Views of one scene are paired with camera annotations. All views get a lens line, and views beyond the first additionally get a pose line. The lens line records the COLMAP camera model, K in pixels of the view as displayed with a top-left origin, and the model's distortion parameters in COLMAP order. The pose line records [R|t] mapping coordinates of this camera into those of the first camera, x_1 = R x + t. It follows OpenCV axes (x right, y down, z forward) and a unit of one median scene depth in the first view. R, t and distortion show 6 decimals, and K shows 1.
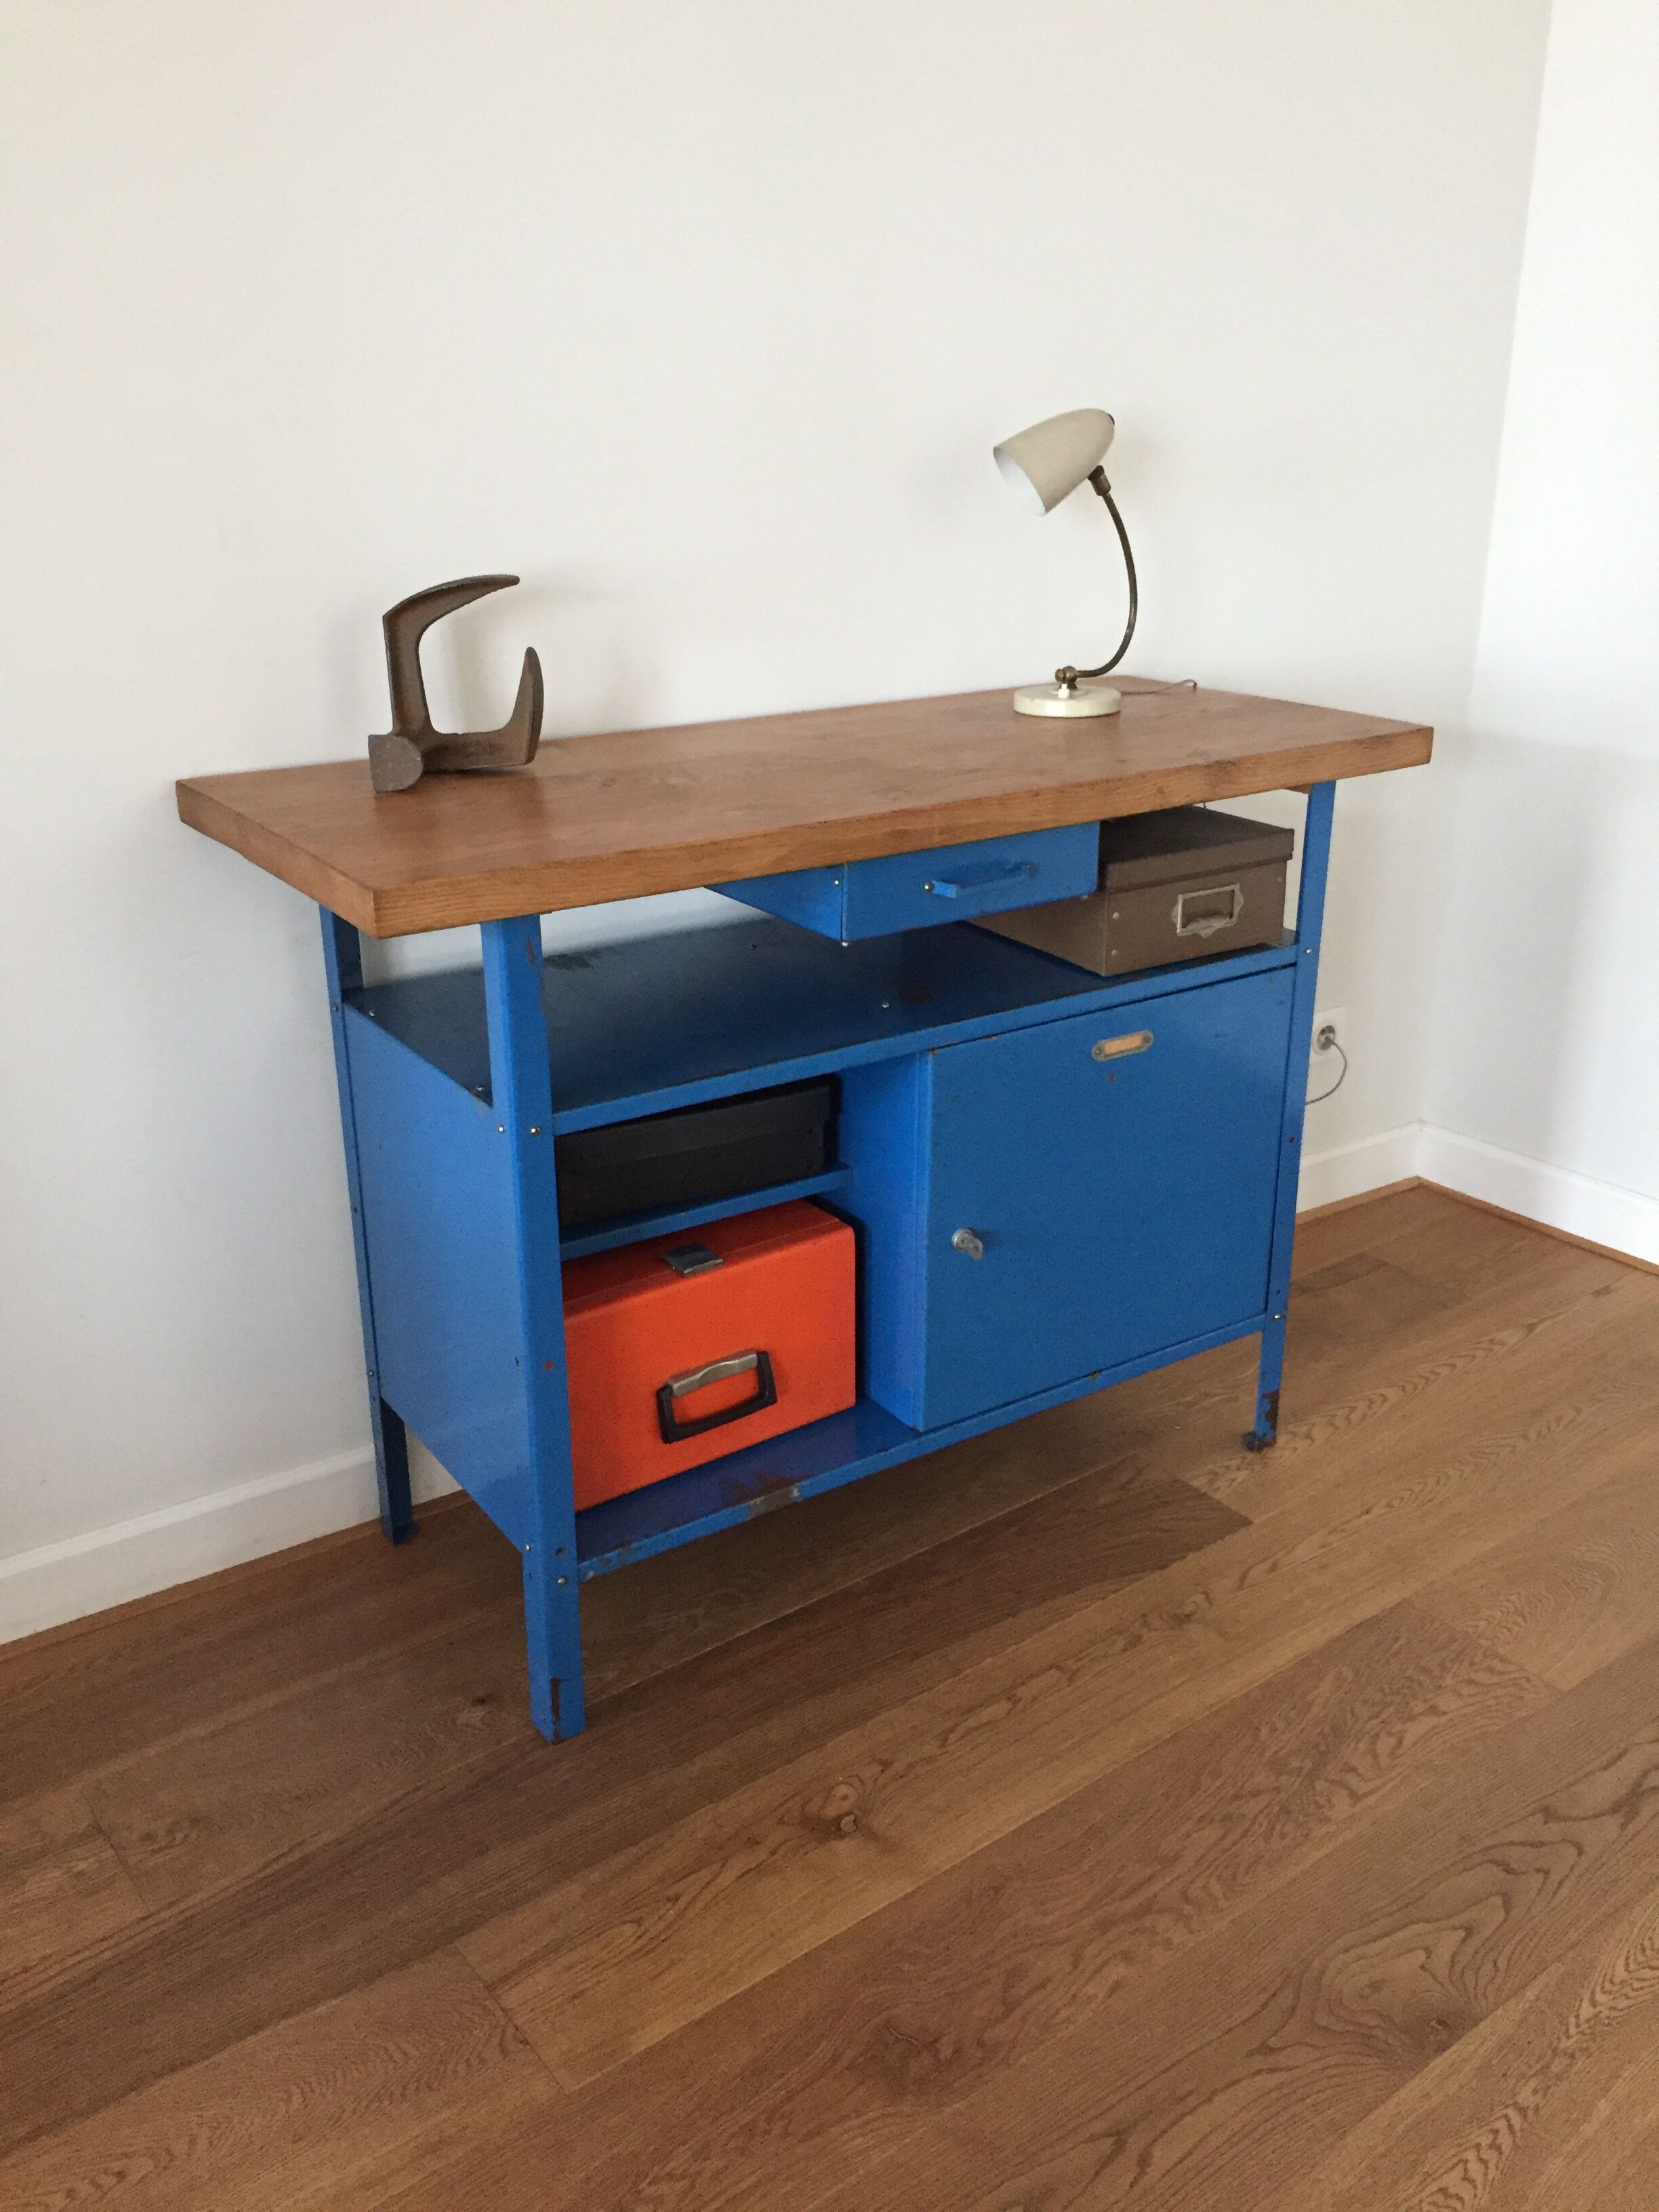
lens RADIAL K [[1900.9, 0, 844.7], [0, 1900.9, 1100.9], [0, 0, 1]] dist [0.078686, -0.113285]
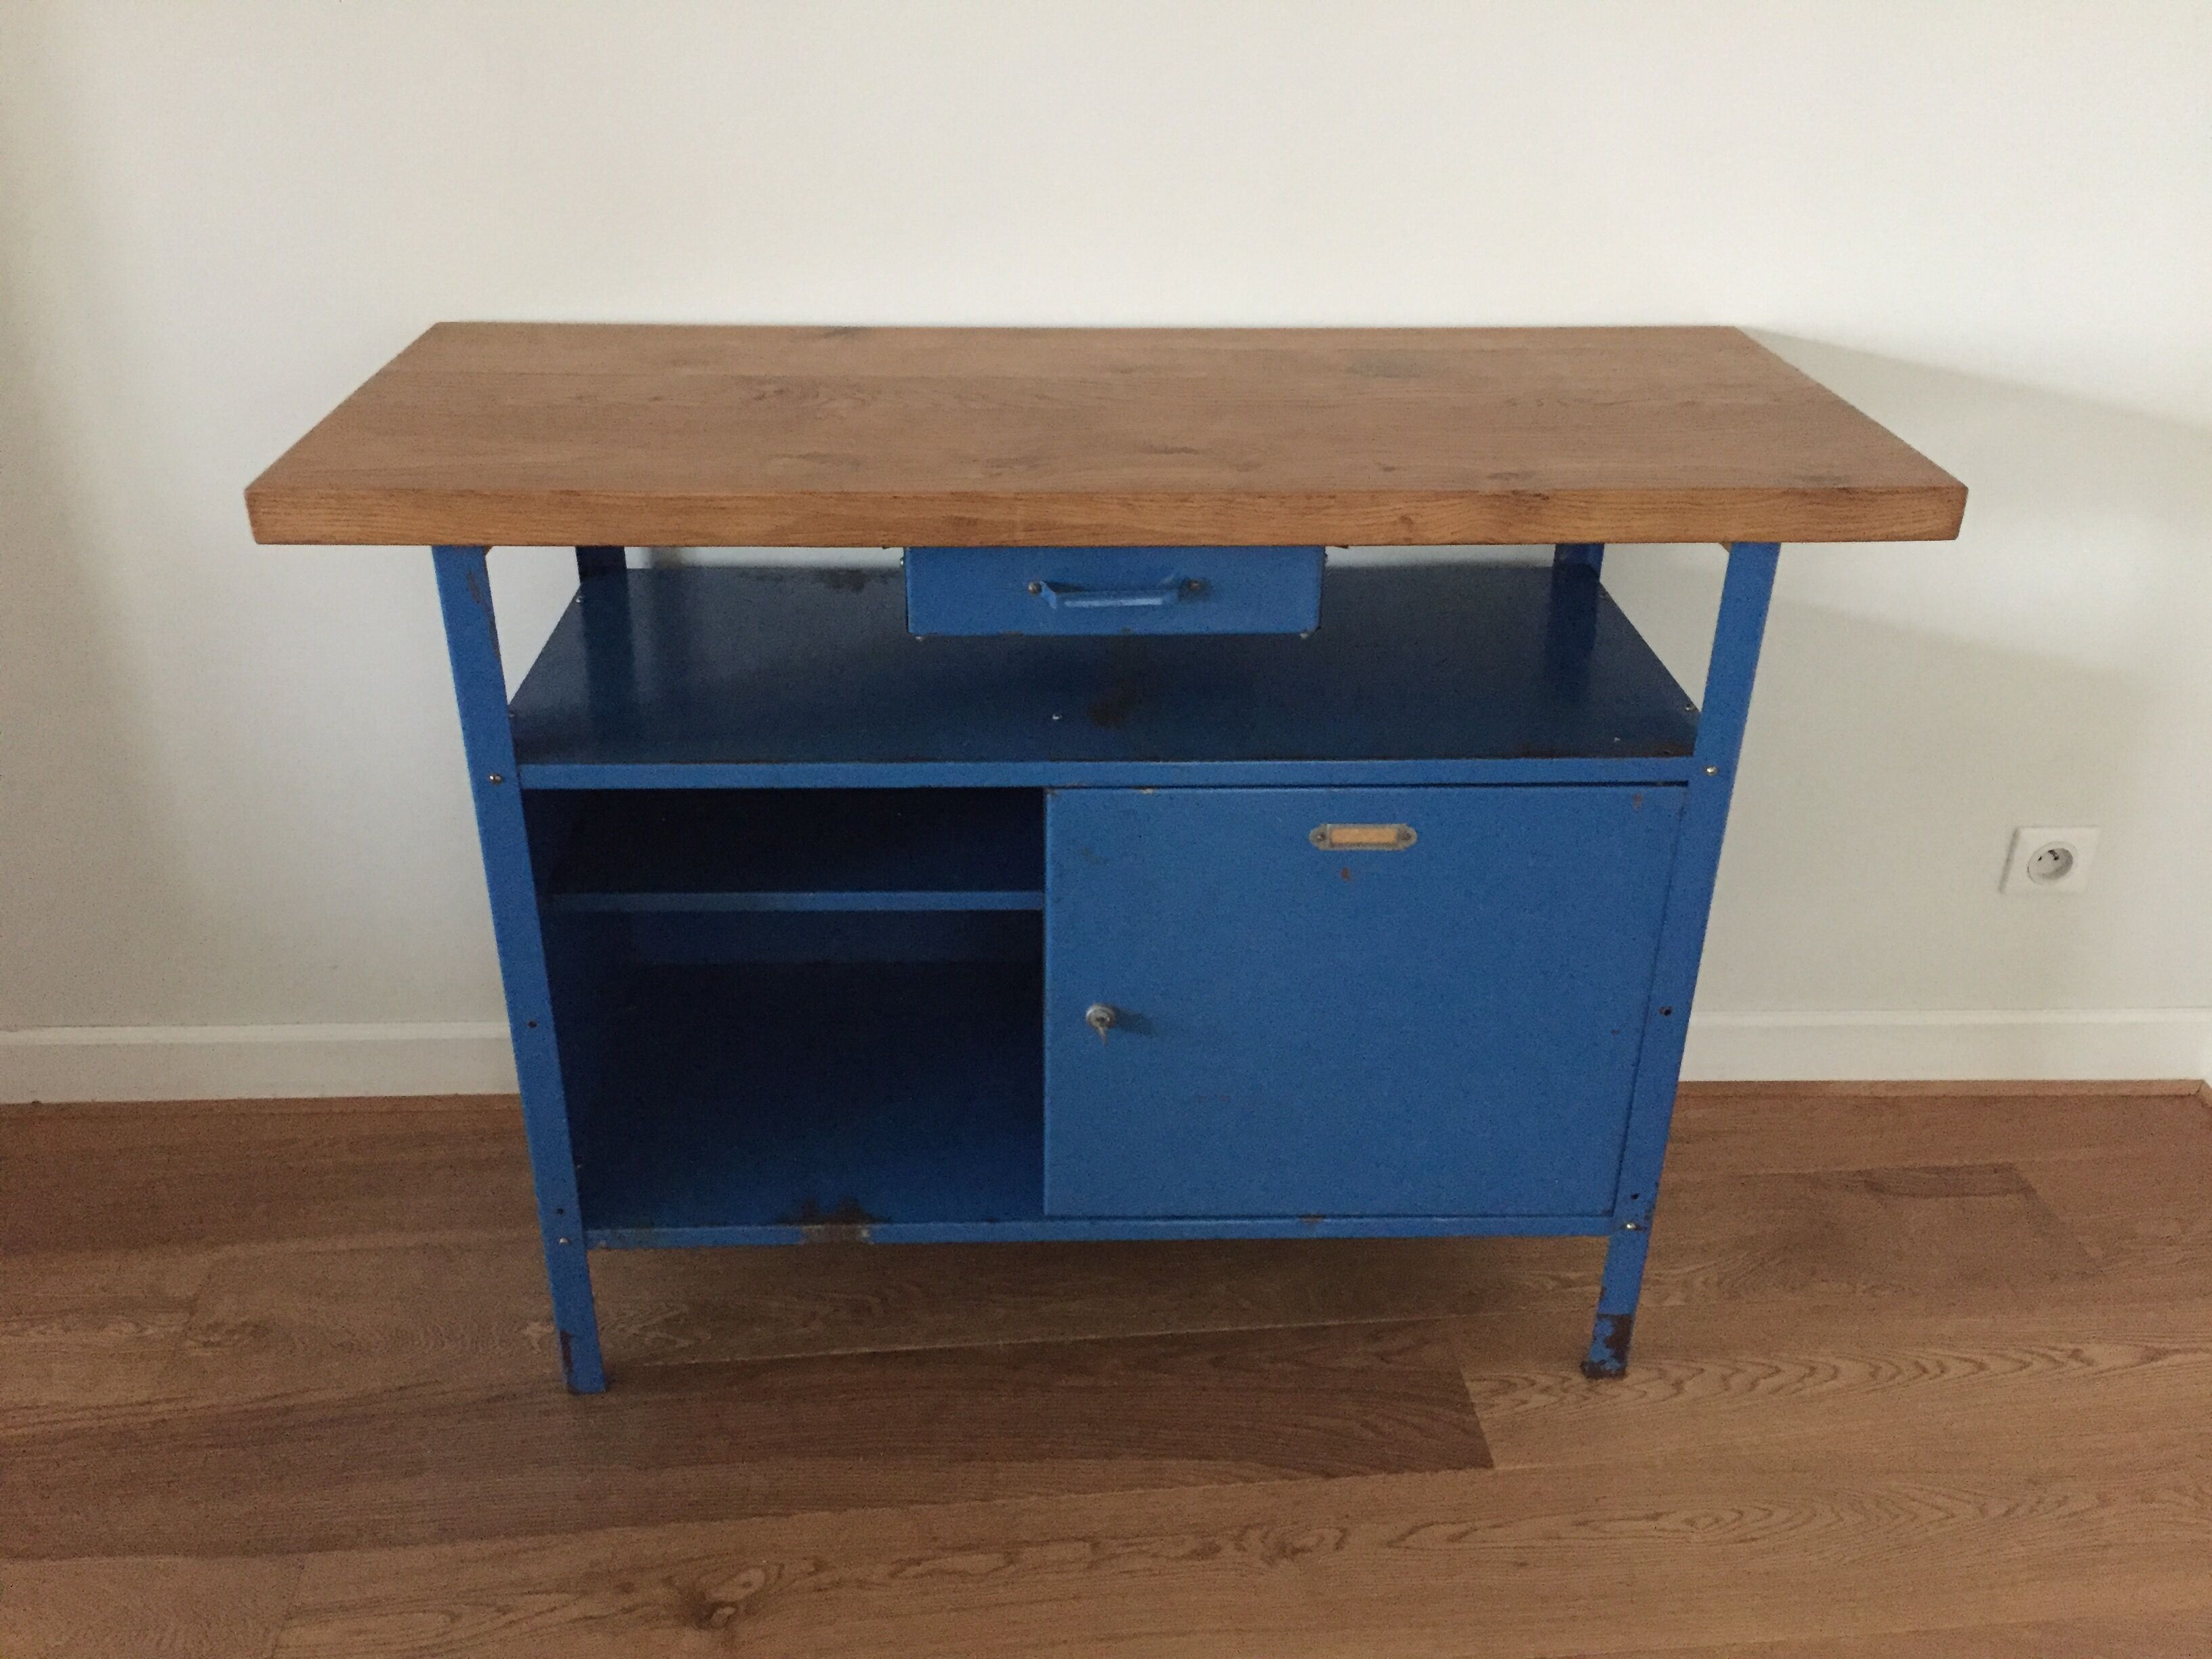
lens RADIAL K [[1900.9, 0, 1102.9], [0, 1900.9, 816.2], [0, 0, 1]] dist [0.078686, -0.113285]
pose [[0.846663, 0.257552, -0.465648, 0.440677], [-0.202311, 0.965154, 0.165978, -0.152740], [0.492170, -0.046321, 0.869266, 0.311098]]
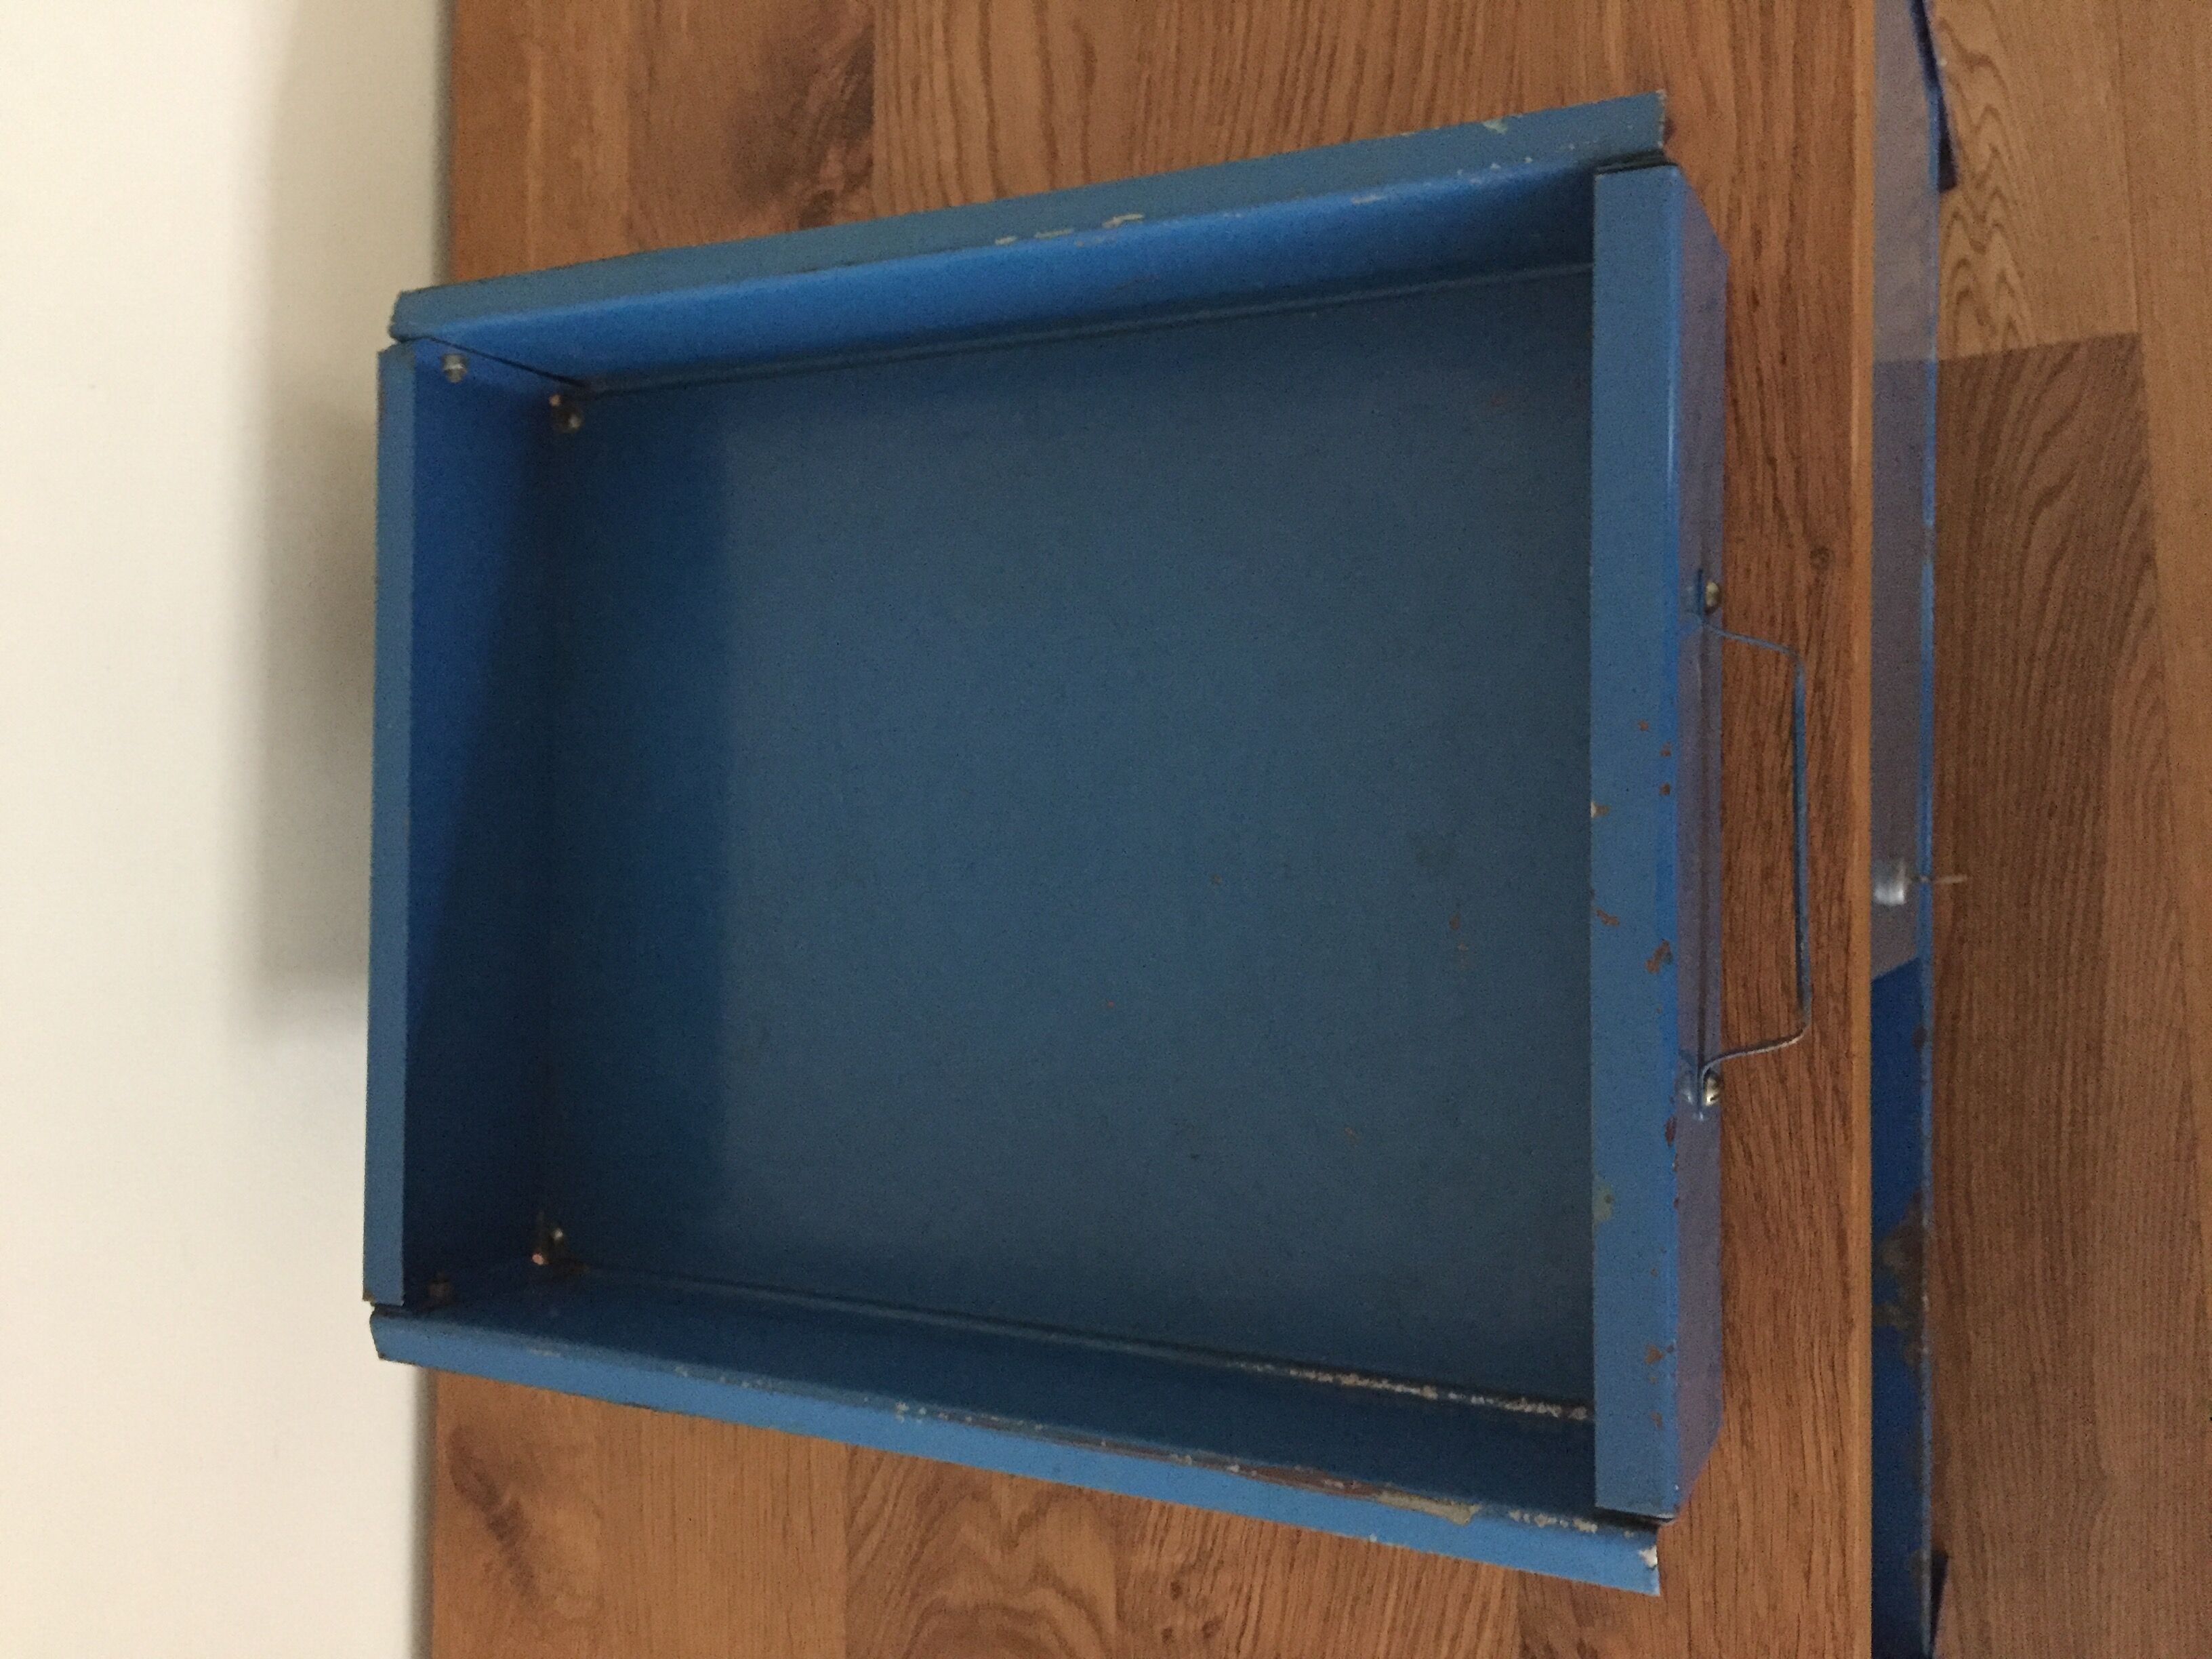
lens RADIAL K [[1900.9, 0, 1109.3], [0, 1900.9, 820.1], [0, 0, 1]] dist [0.078686, -0.113285]
pose [[0.509575, -0.825692, -0.242006, 0.094074], [0.684758, 0.218858, 0.695131, -0.409925], [-0.520999, -0.519937, 0.676924, 0.827978]]
